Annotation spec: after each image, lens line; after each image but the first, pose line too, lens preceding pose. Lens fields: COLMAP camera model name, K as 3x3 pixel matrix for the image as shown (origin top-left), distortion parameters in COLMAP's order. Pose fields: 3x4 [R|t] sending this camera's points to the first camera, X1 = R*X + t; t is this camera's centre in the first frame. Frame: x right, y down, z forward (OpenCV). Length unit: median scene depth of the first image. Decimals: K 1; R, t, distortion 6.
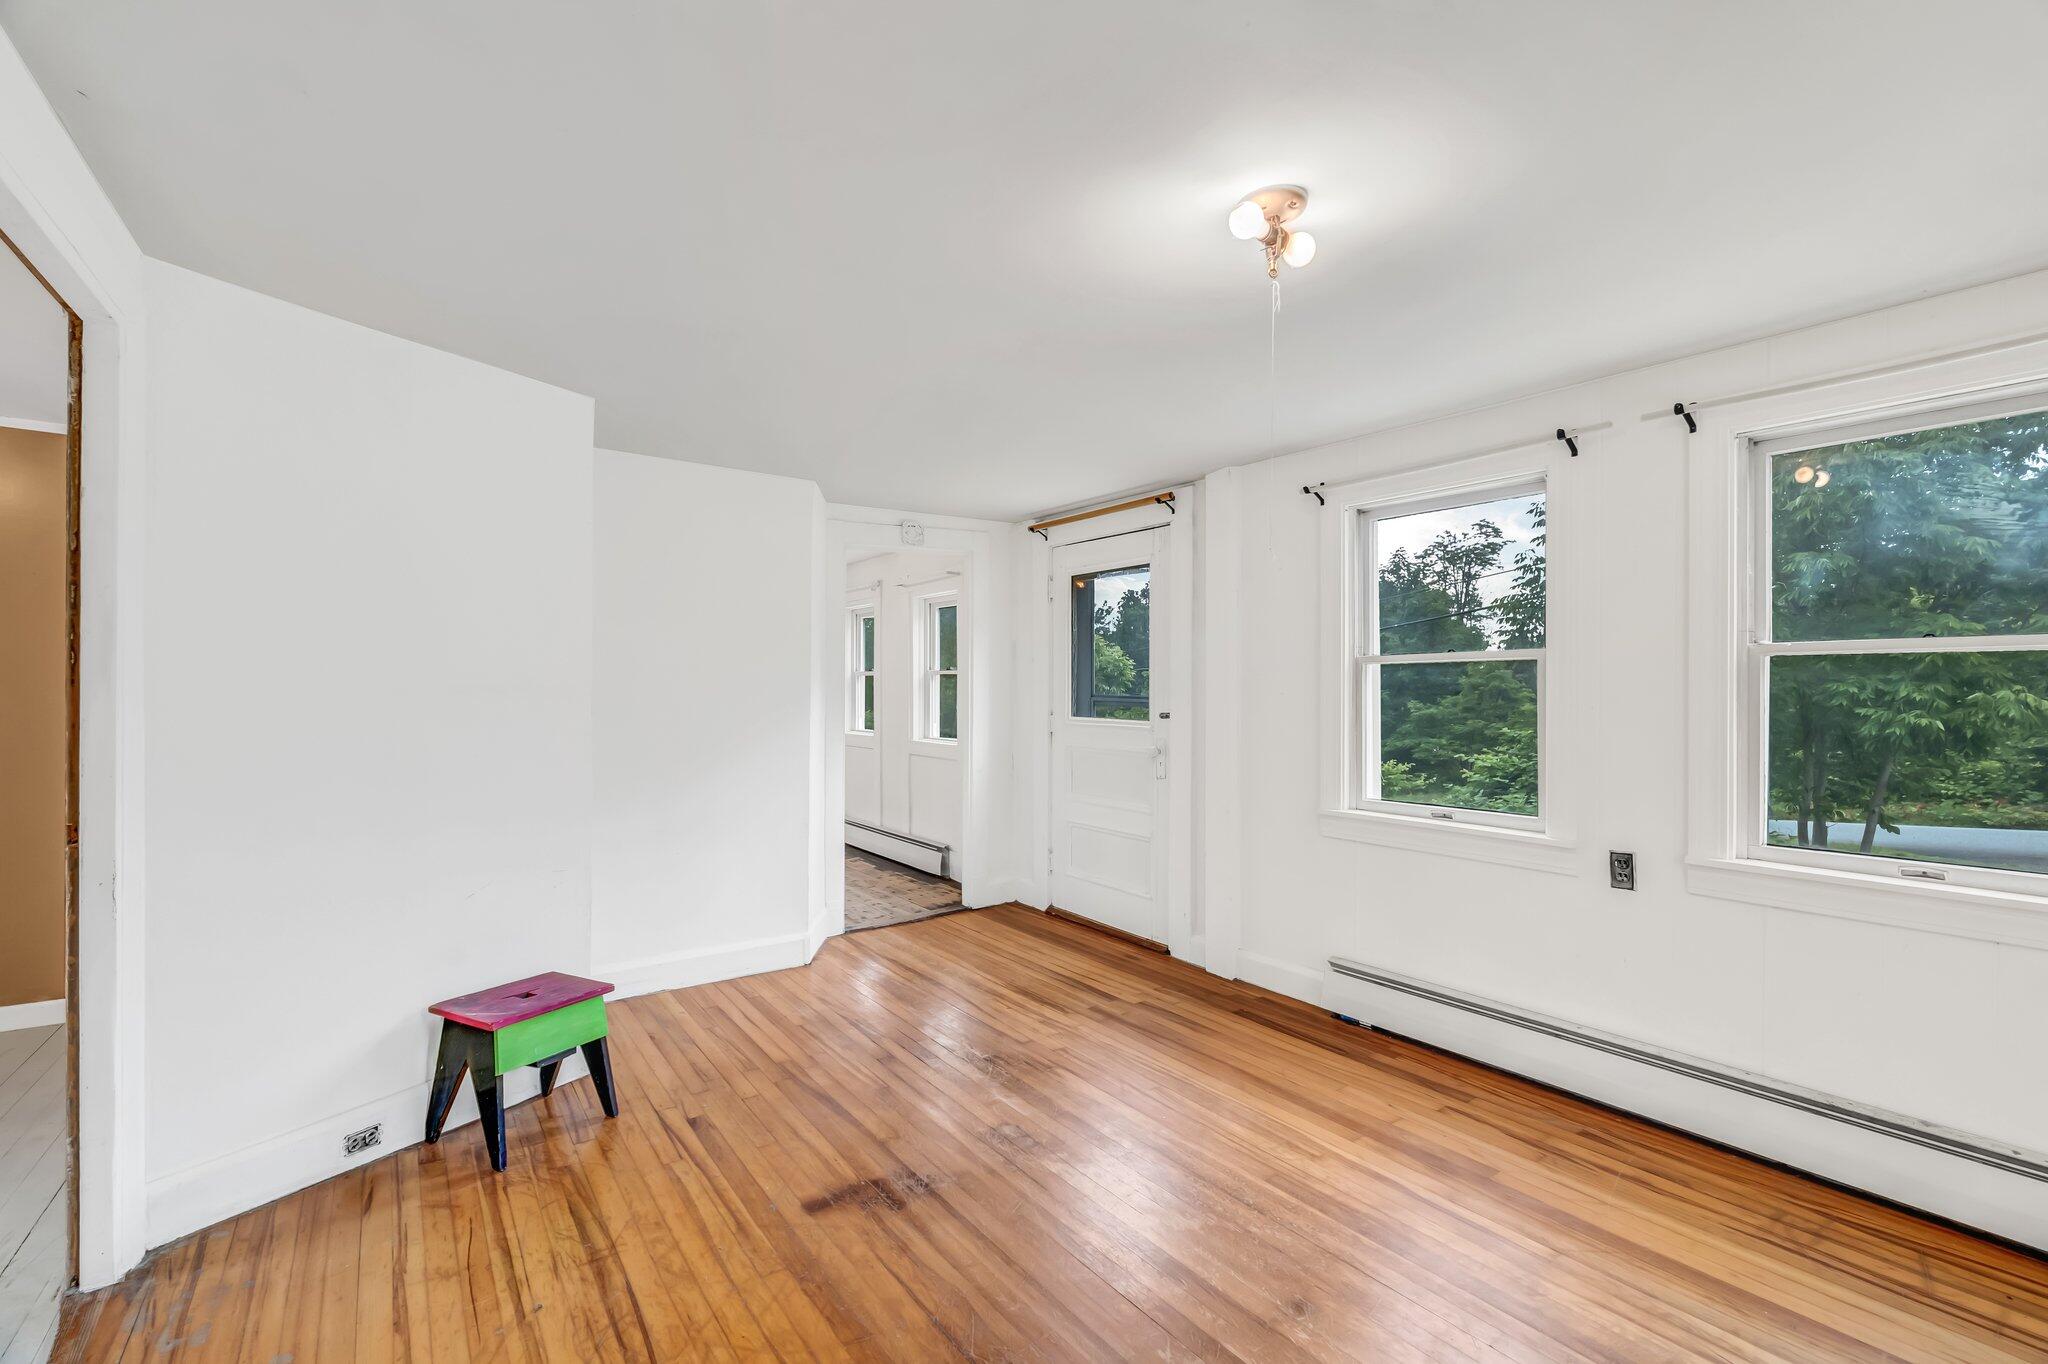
lens RADIAL K [[899.5, 0, 1031.0], [0, 899.5, 677.5], [0, 0, 1]] dist [-0.005696, 0.000455]
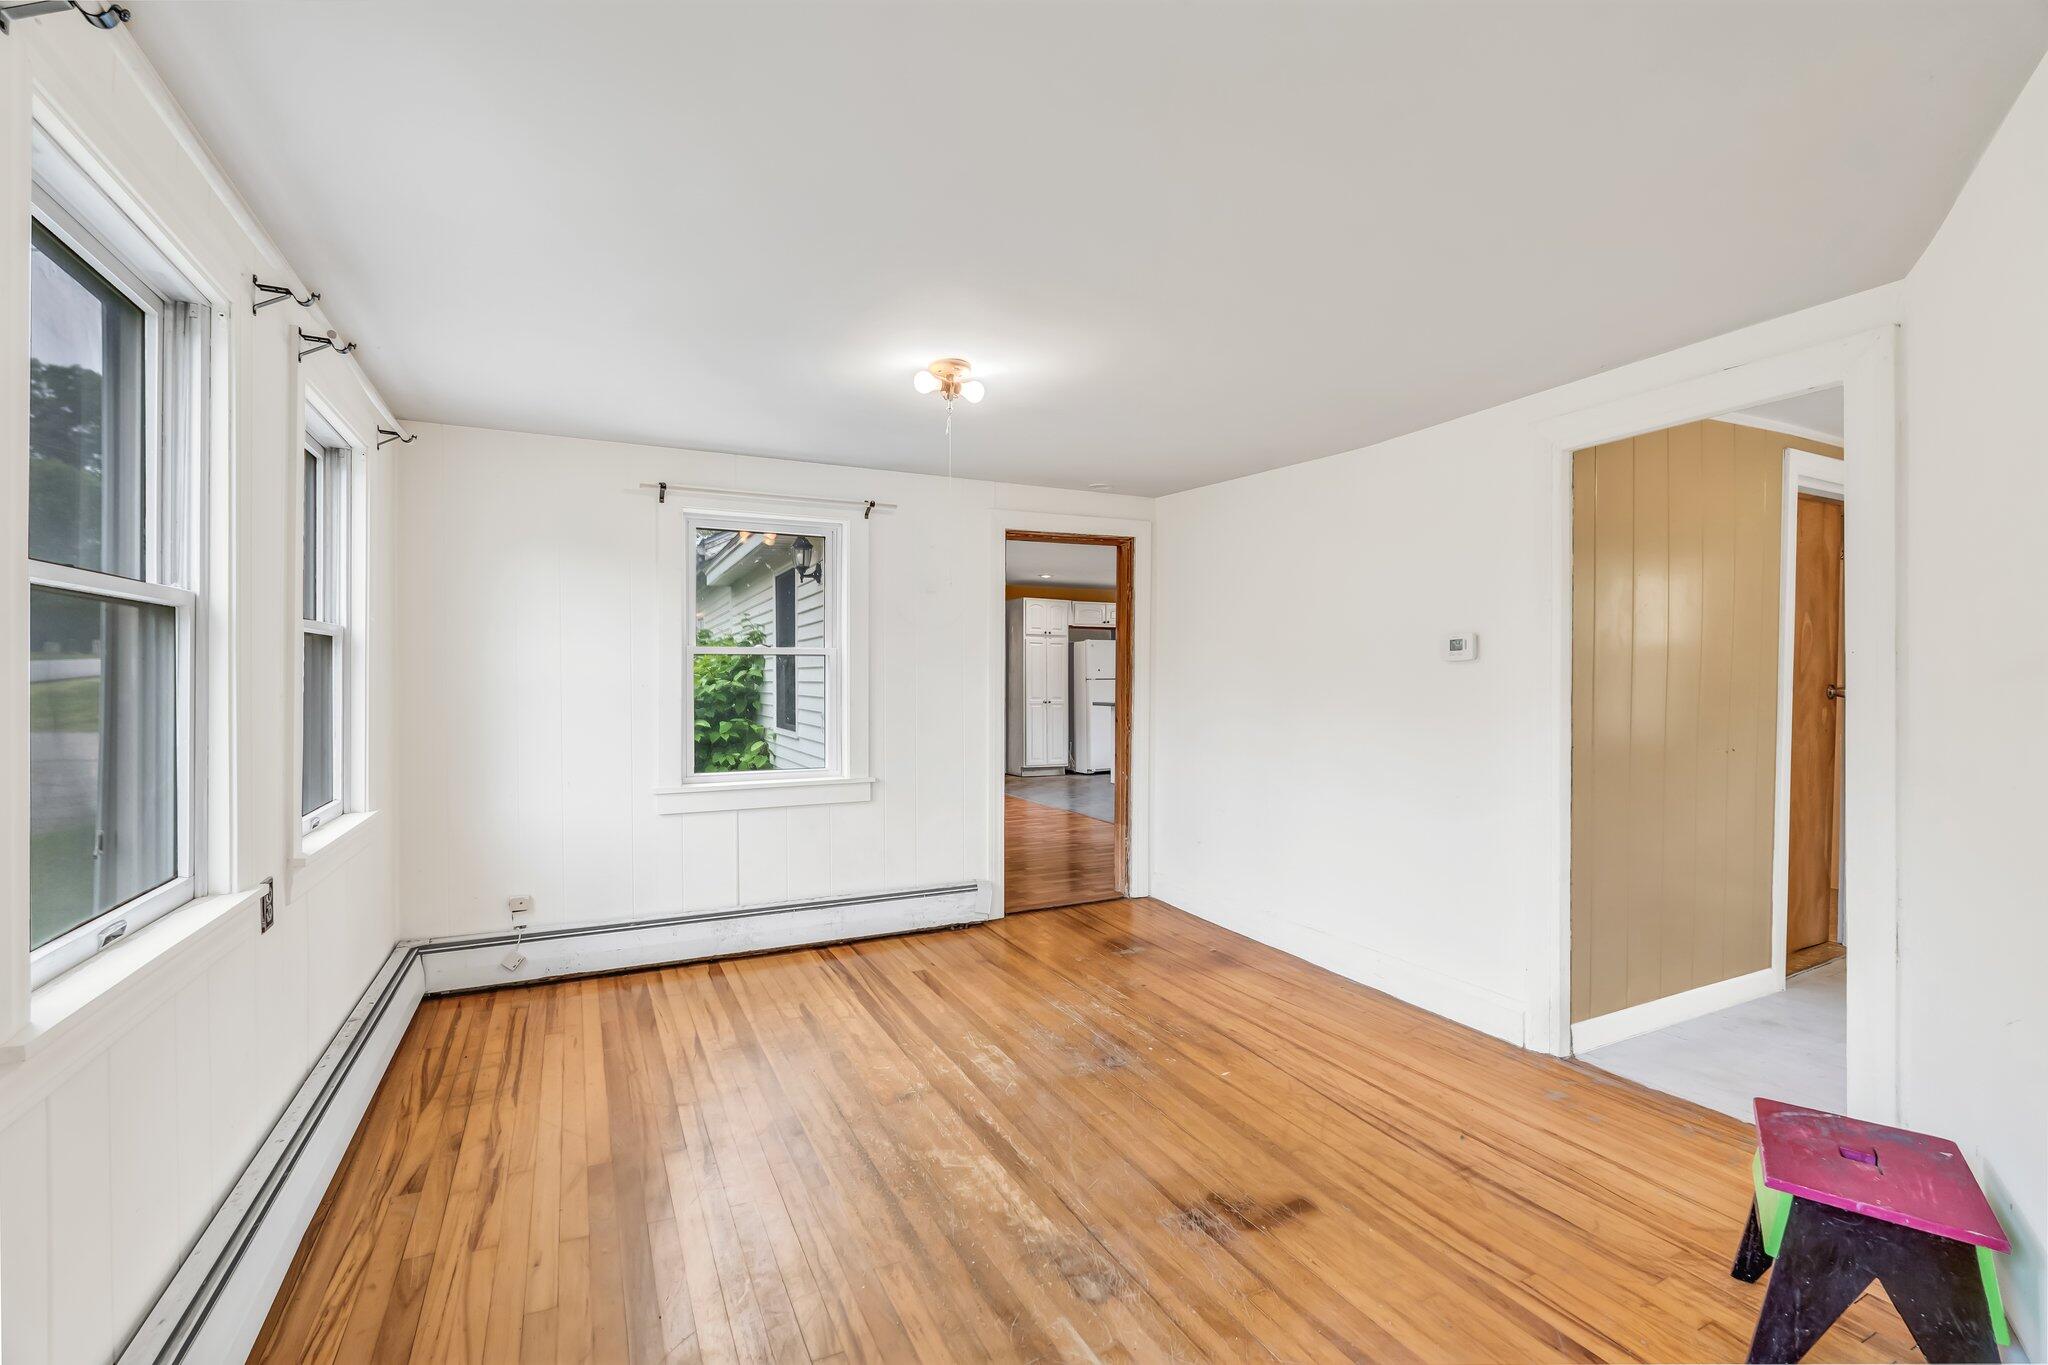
lens RADIAL K [[899.5, 0, 1015.1], [0, 899.5, 686.1], [0, 0, 1]] dist [-0.005696, 0.000455]
pose [[-0.985118, -0.008912, 0.171646, -0.088246], [-0.009688, 0.999946, -0.003684, 0.032249], [-0.171604, -0.005292, -0.985152, 1.826135]]
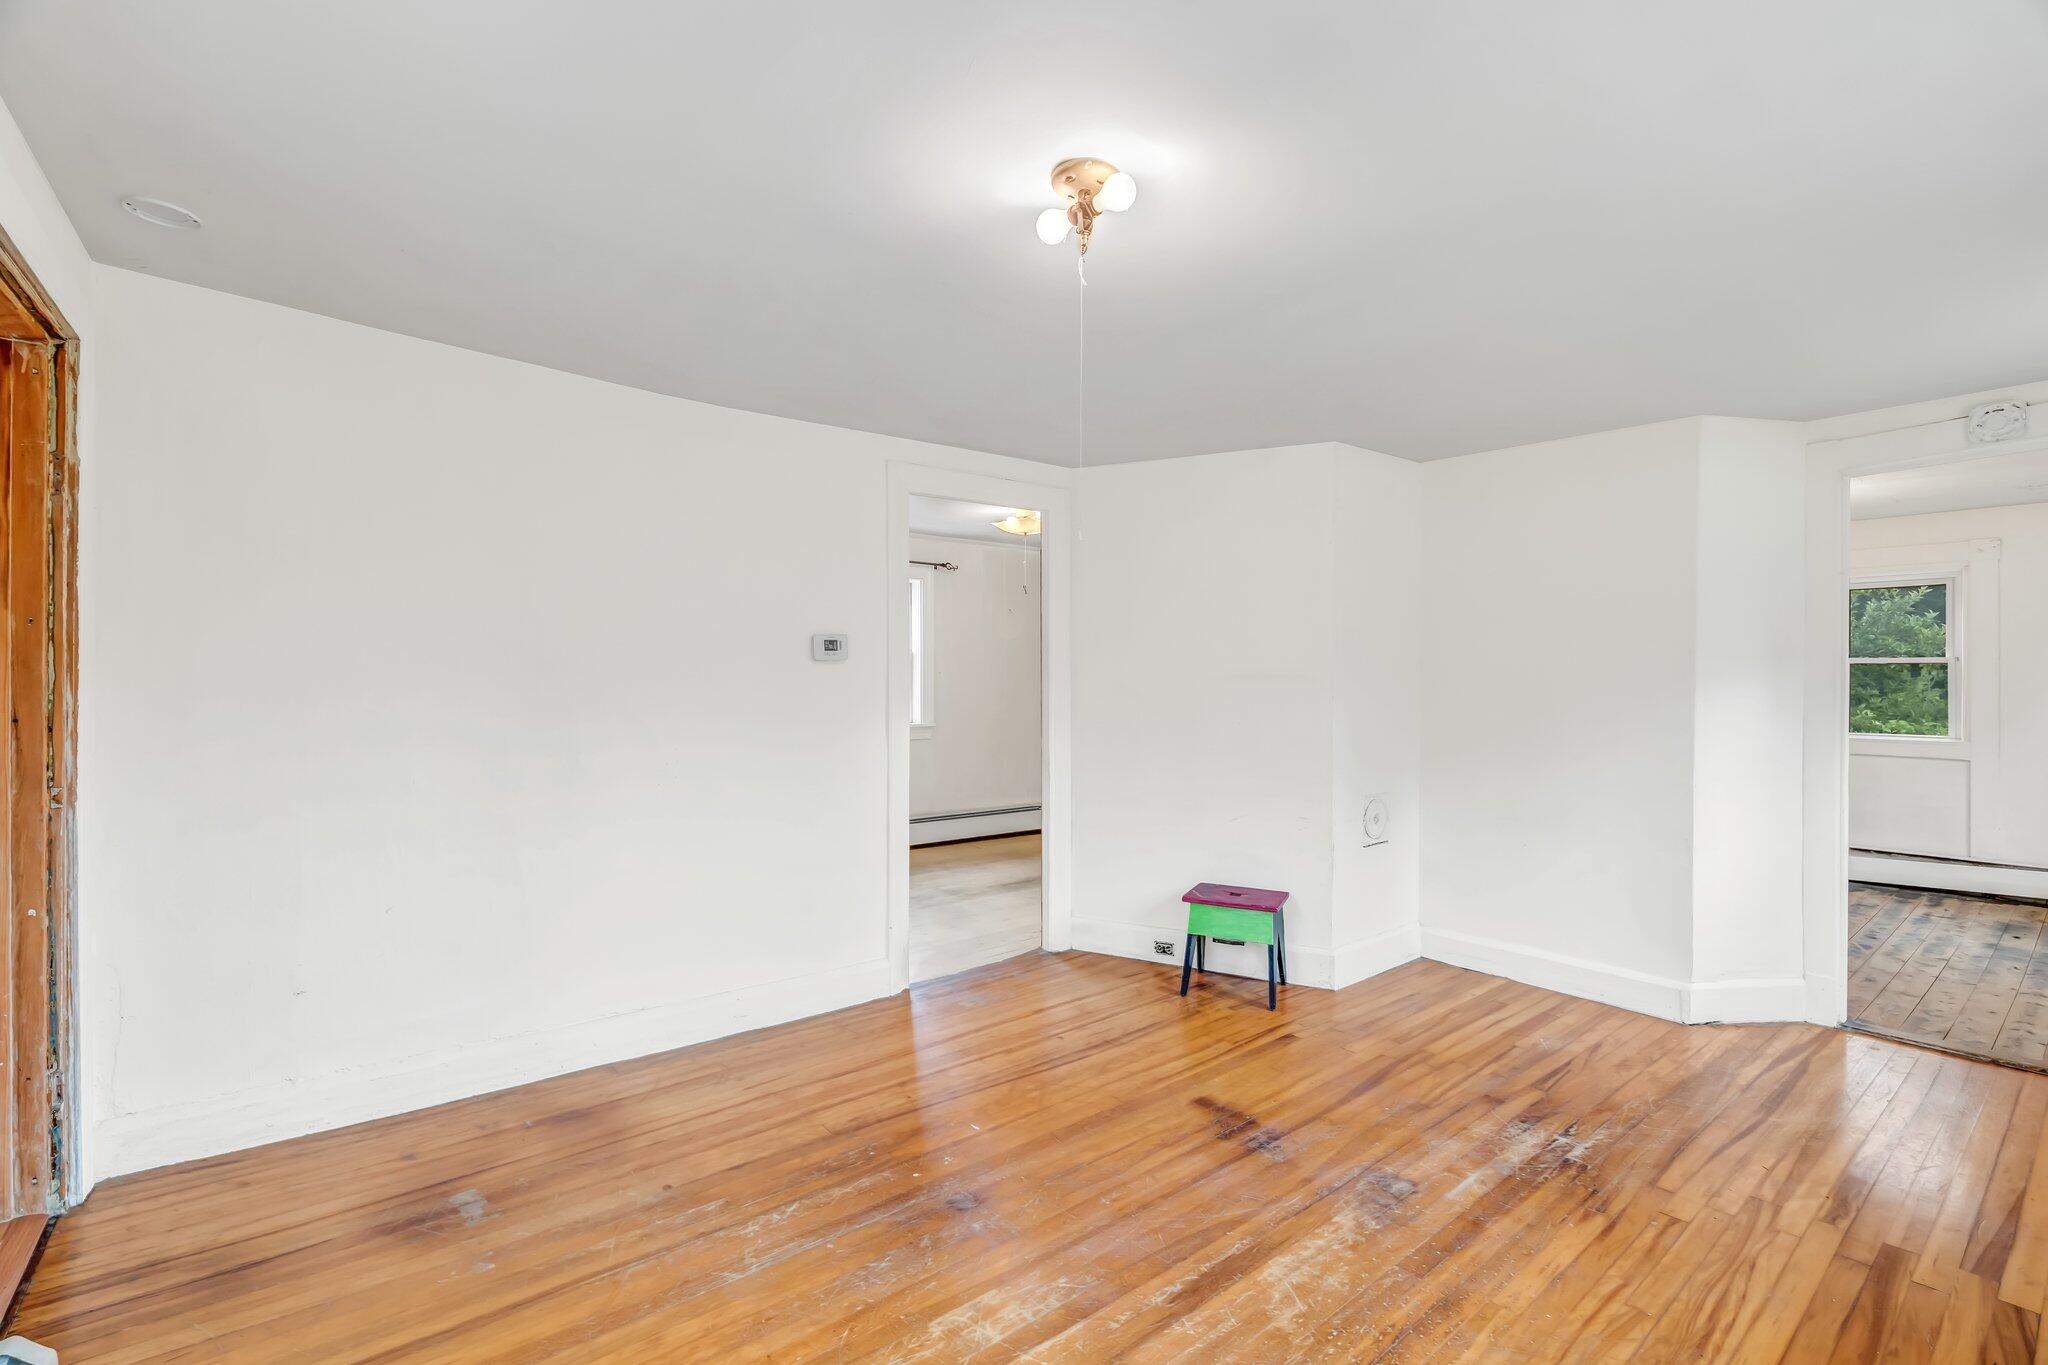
lens RADIAL K [[899.5, 0, 1032.5], [0, 899.5, 673.4], [0, 0, 1]] dist [-0.005696, 0.000455]
pose [[0.057080, -0.004957, -0.998357, 0.875303], [0.007144, 0.999964, -0.004557, 0.011470], [0.998344, -0.006872, 0.057113, 0.639079]]
